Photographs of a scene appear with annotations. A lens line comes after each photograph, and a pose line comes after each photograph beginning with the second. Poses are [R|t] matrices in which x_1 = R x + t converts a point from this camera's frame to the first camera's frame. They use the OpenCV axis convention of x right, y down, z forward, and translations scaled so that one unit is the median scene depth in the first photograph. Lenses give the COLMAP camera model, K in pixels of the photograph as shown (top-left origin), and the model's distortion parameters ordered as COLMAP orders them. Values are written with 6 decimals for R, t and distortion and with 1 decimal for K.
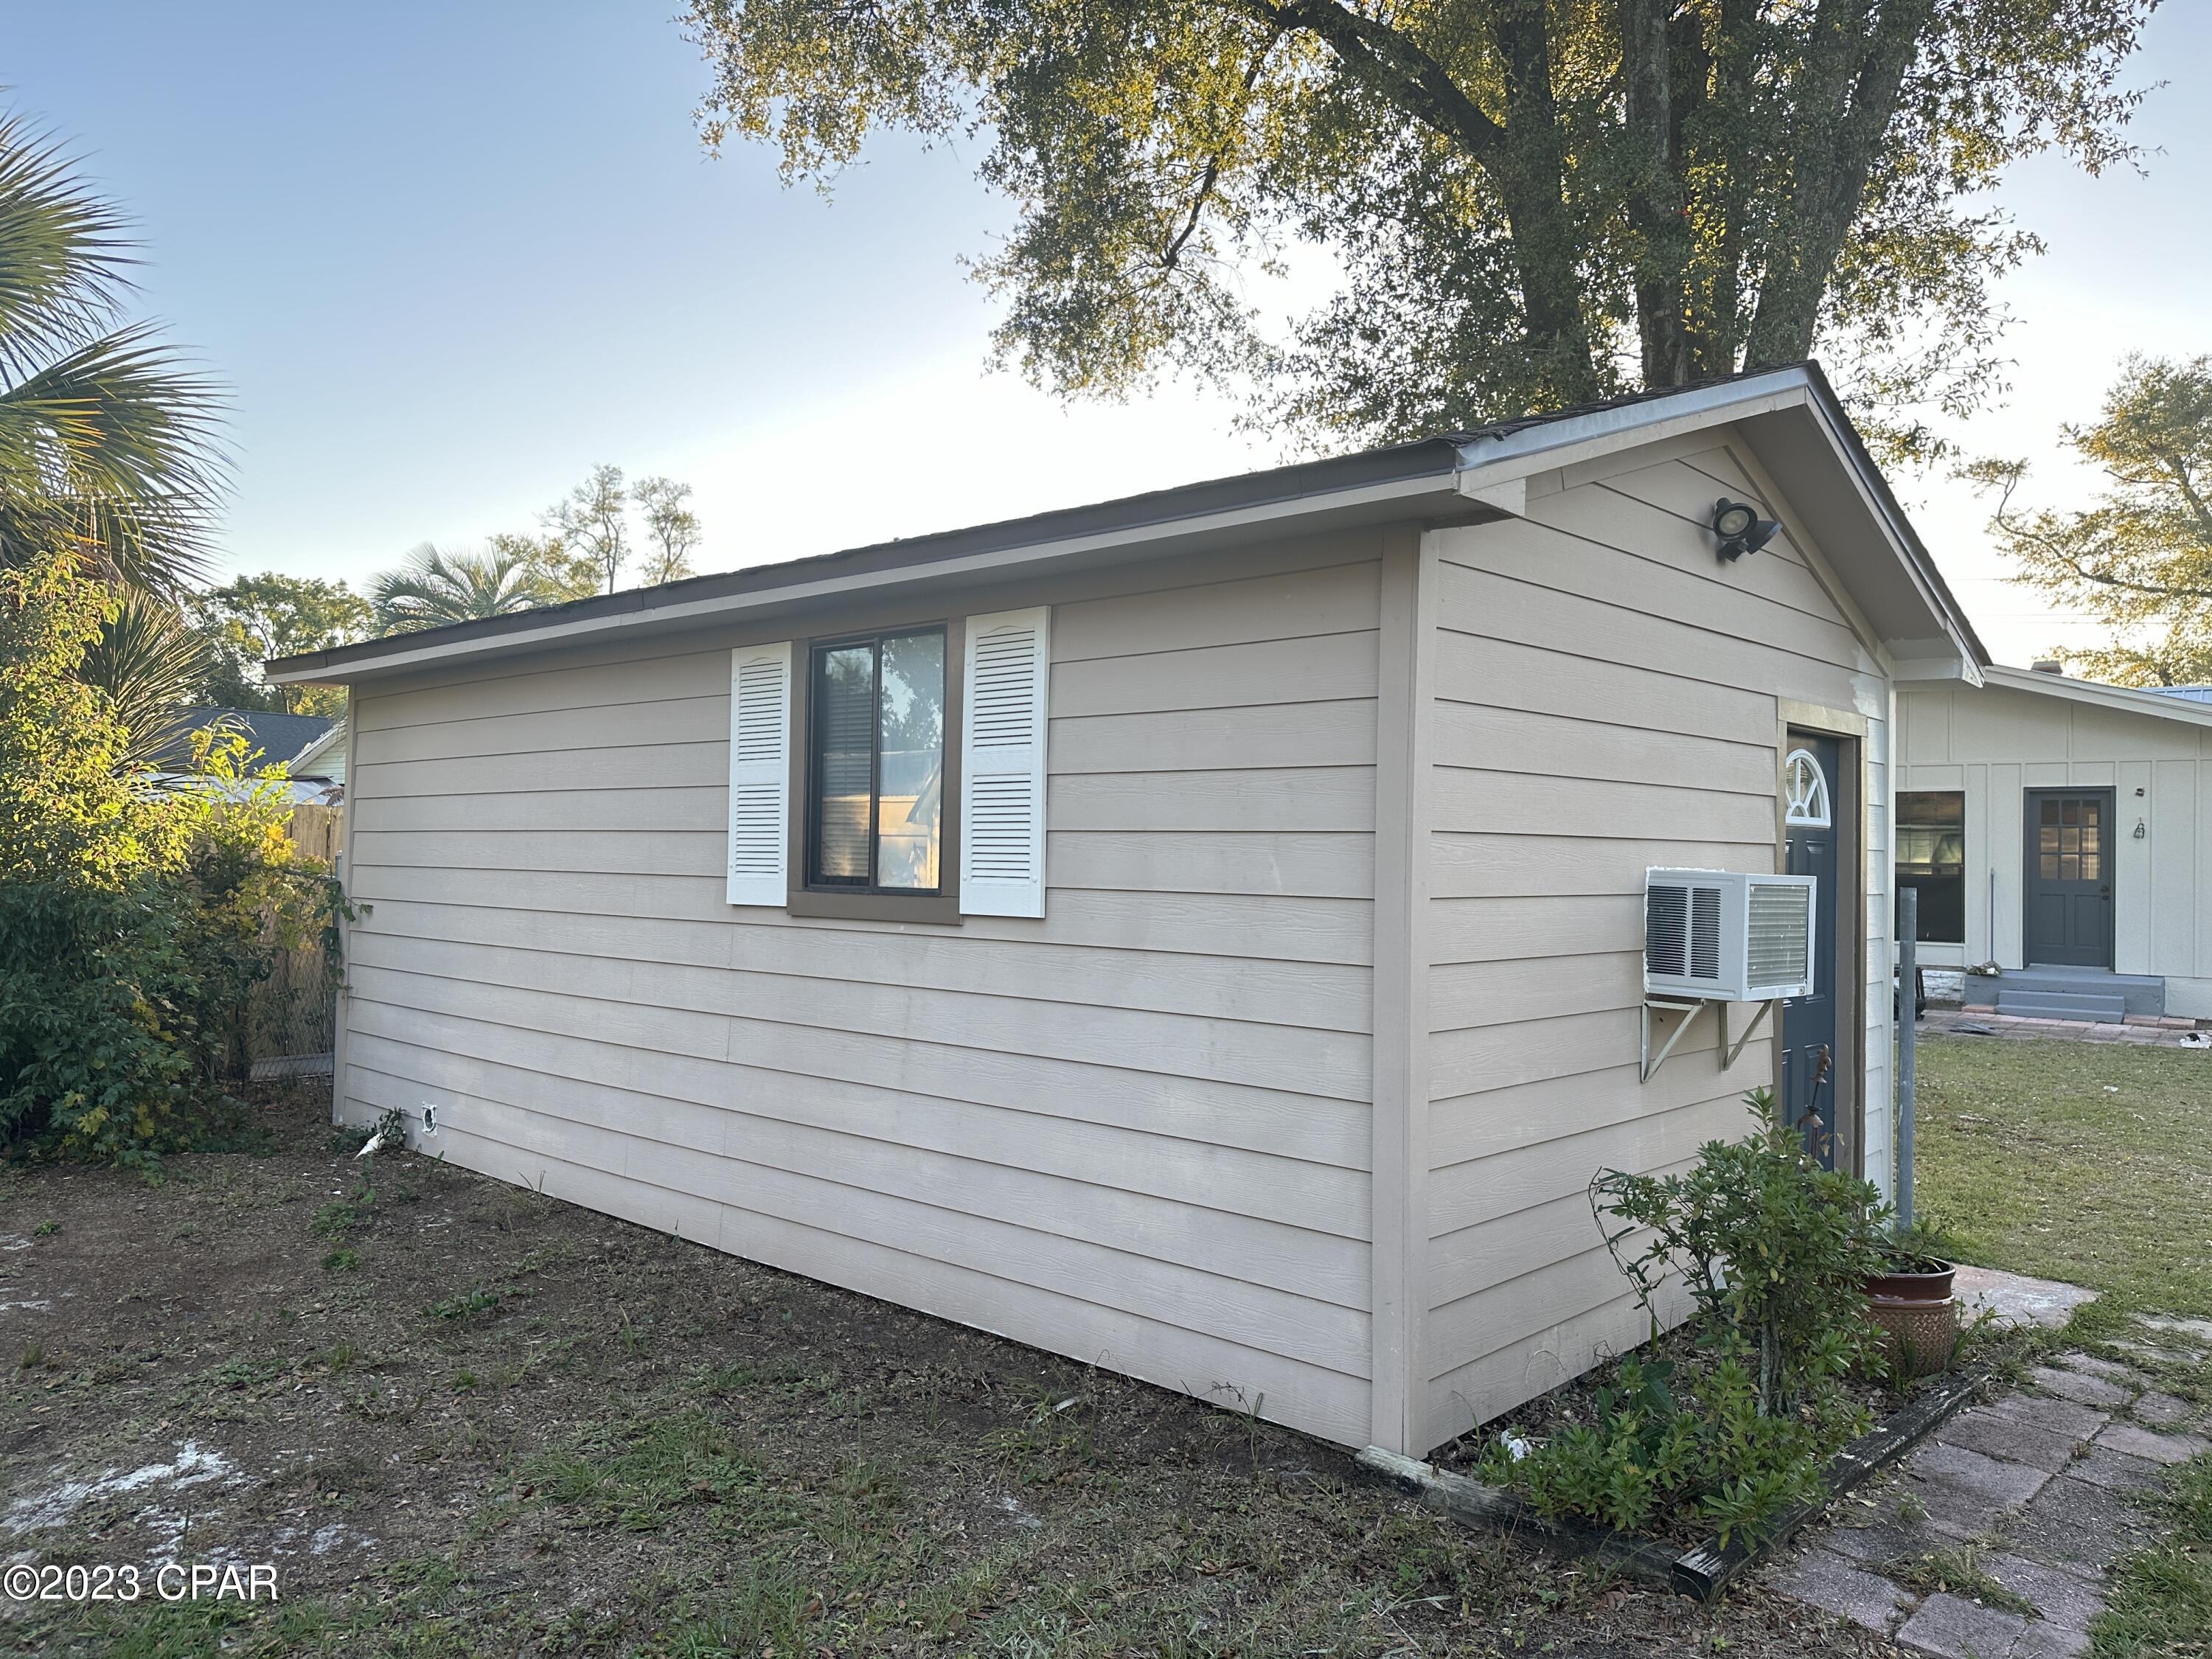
lens RADIAL K [[1547.2, 0, 1099.6], [0, 1547.2, 837.2], [0, 0, 1]] dist [0.068835, -0.083067]
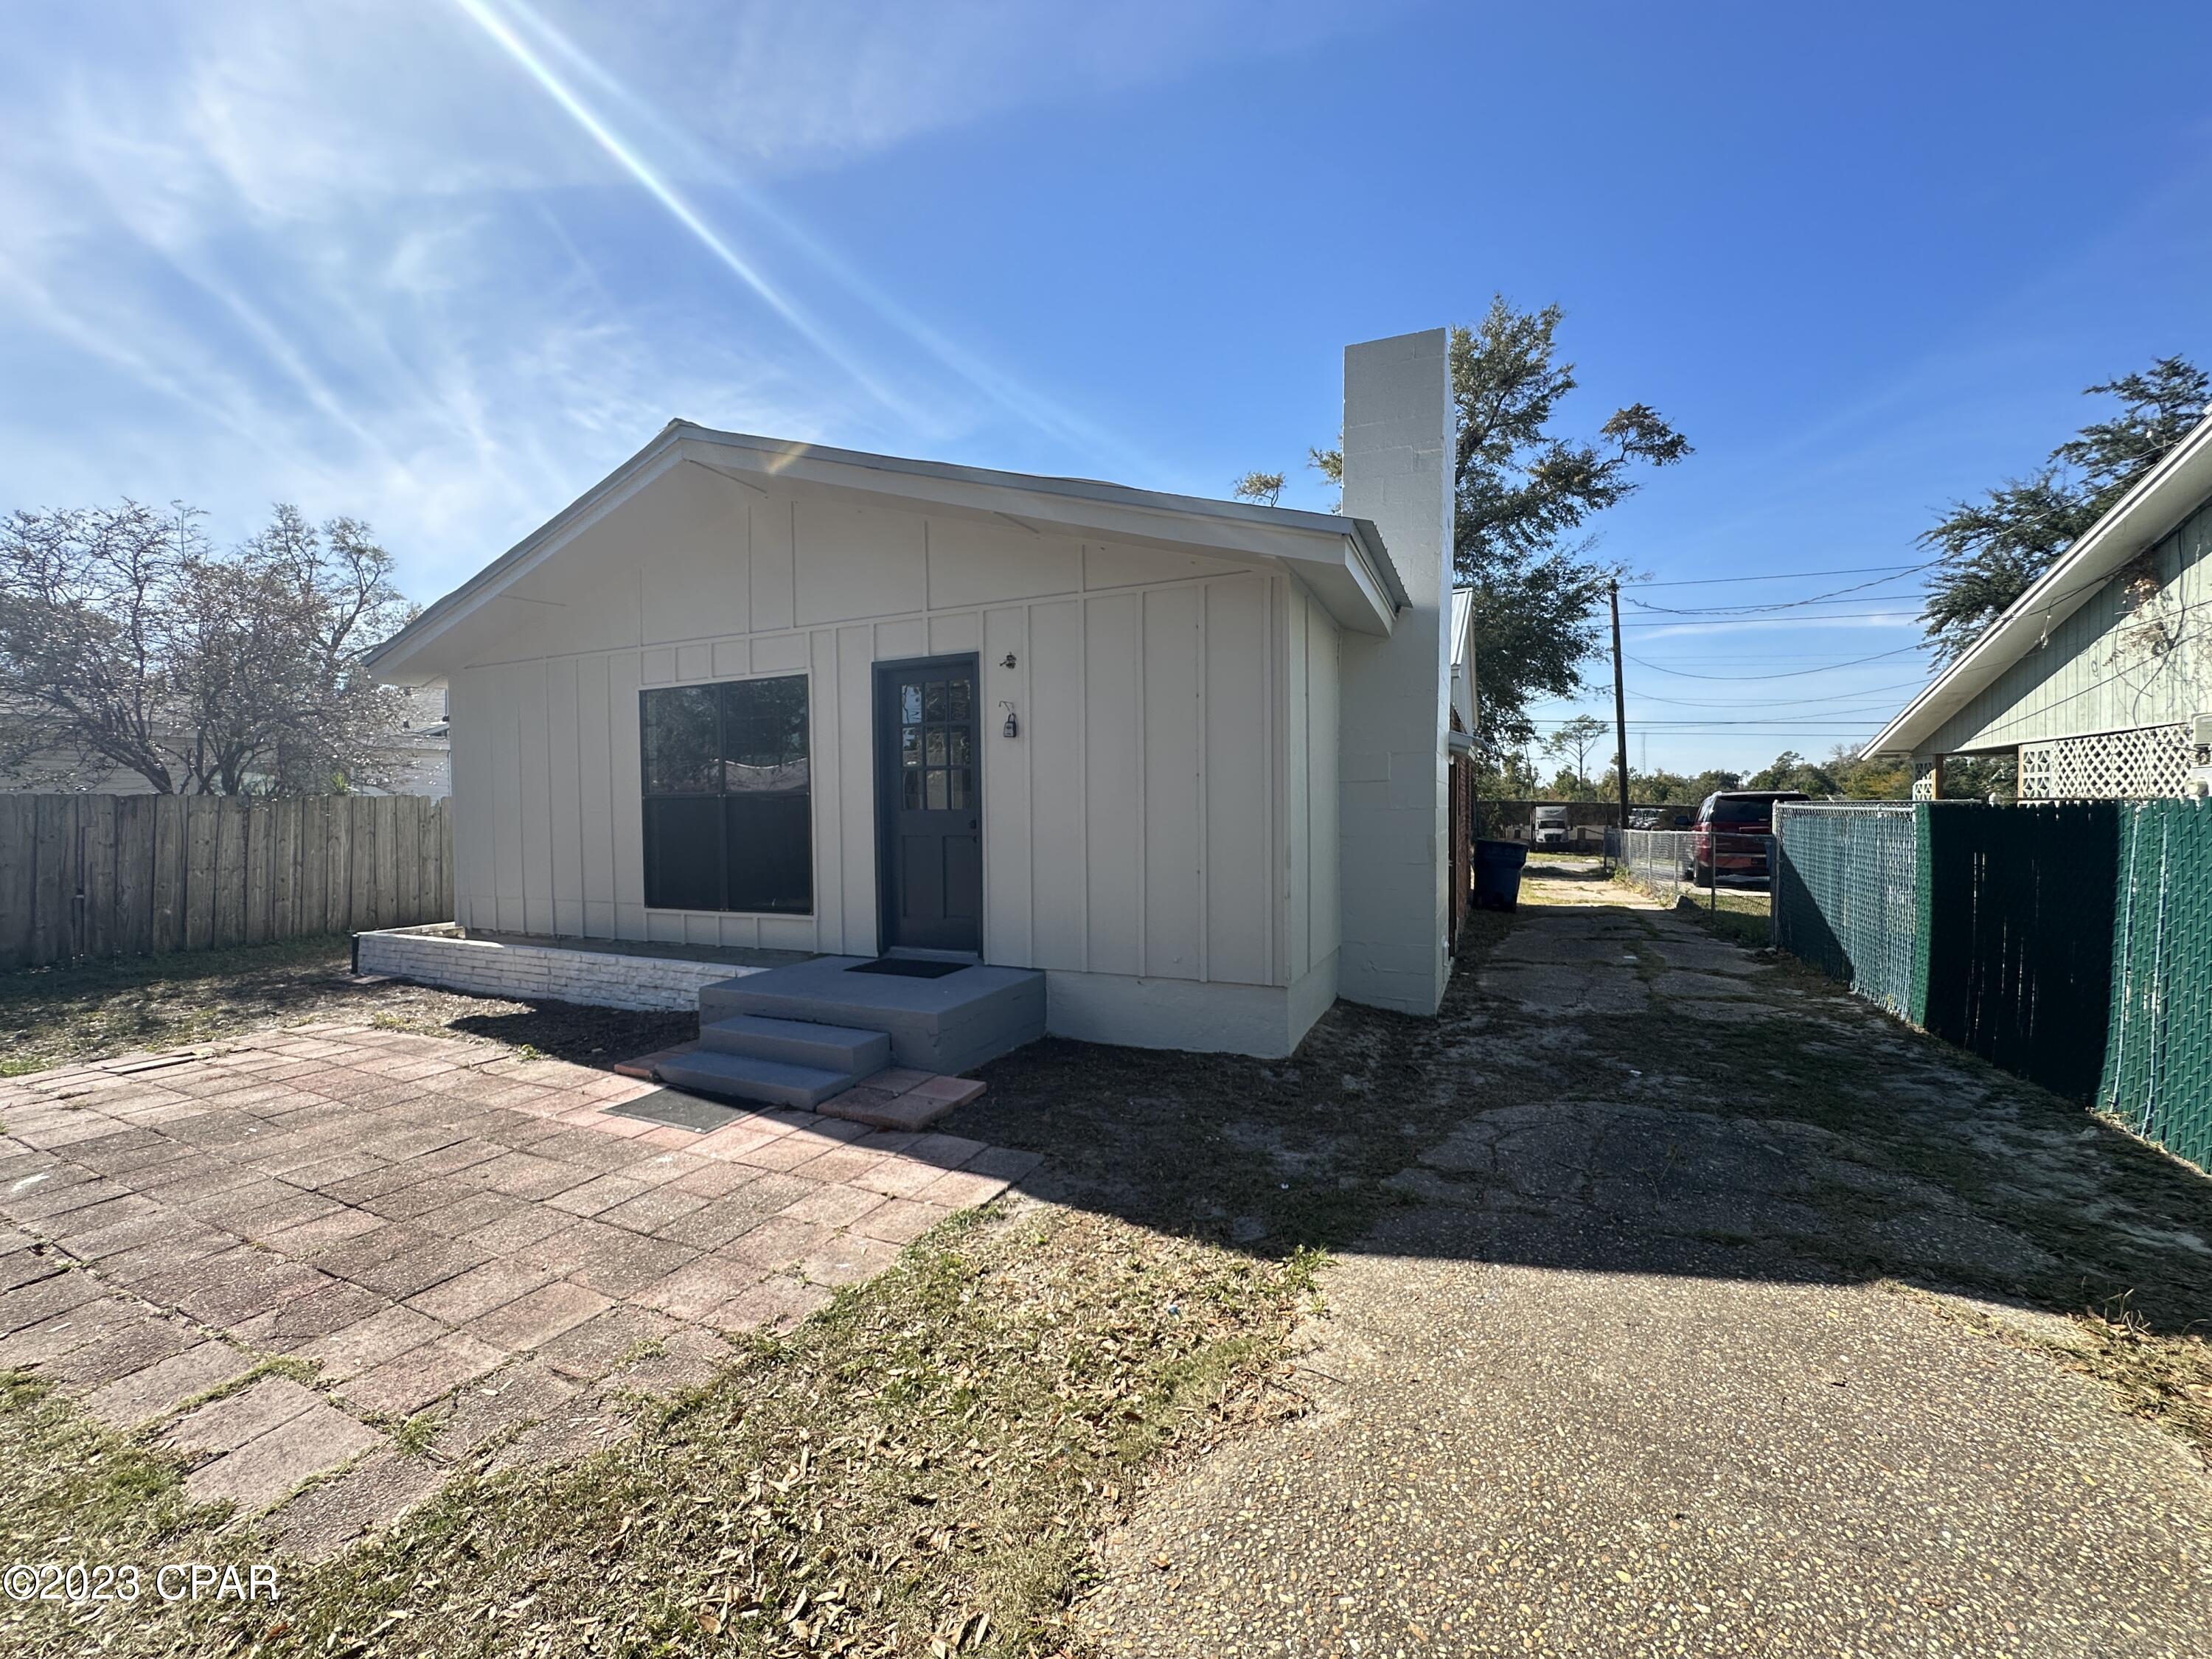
lens RADIAL K [[885.4, 0, 1106.0], [0, 885.4, 829.5], [0, 0, 1]] dist [-0.003029, -0.000073]
pose [[0.980395, -0.035609, 0.193796, 0.590936], [0.028129, 0.998754, 0.041213, 0.021300], [-0.195022, -0.034953, 0.980176, 0.620328]]
